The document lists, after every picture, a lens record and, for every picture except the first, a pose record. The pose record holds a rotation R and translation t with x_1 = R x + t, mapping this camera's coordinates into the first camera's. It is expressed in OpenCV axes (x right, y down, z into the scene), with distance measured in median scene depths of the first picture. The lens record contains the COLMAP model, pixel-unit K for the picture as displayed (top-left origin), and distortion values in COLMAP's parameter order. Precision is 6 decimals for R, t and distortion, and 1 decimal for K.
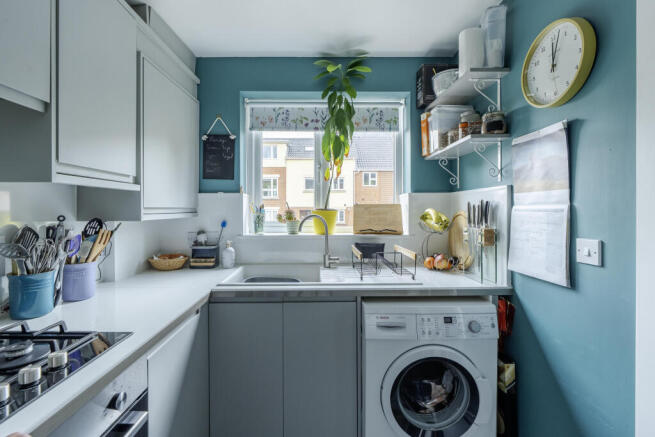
lens RADIAL K [[295.2, 0, 325.2], [0, 295.2, 210.2], [0, 0, 1]] dist [0.000562, 0.000015]
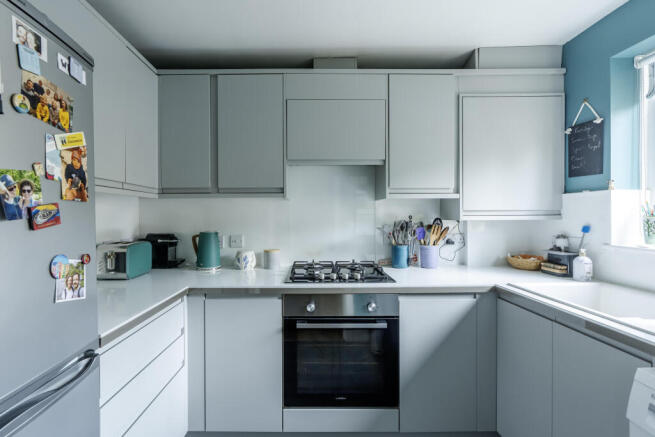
lens RADIAL K [[300.0, 0, 310.9], [0, 300.0, 215.7], [0, 0, 1]] dist [0.000388, -0.000007]
pose [[-0.013813, 0.004882, -0.999893, 0.694687], [-0.000547, 0.999988, 0.004890, 0.008105], [0.999904, 0.000615, -0.013810, 0.317588]]
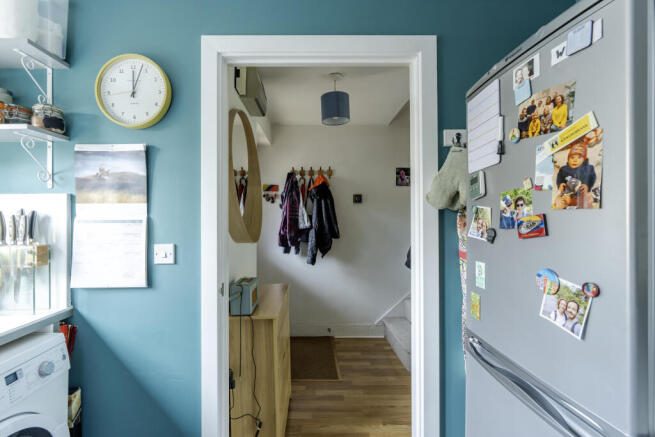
lens RADIAL K [[300.0, 0, 310.9], [0, 300.0, 215.7], [0, 0, 1]] dist [0.000388, -0.000007]
pose [[0.015942, 0.010982, 0.999813, -0.275743], [0.006294, 0.999919, -0.011084, -0.003935], [-0.999853, 0.006470, 0.015871, 0.251875]]
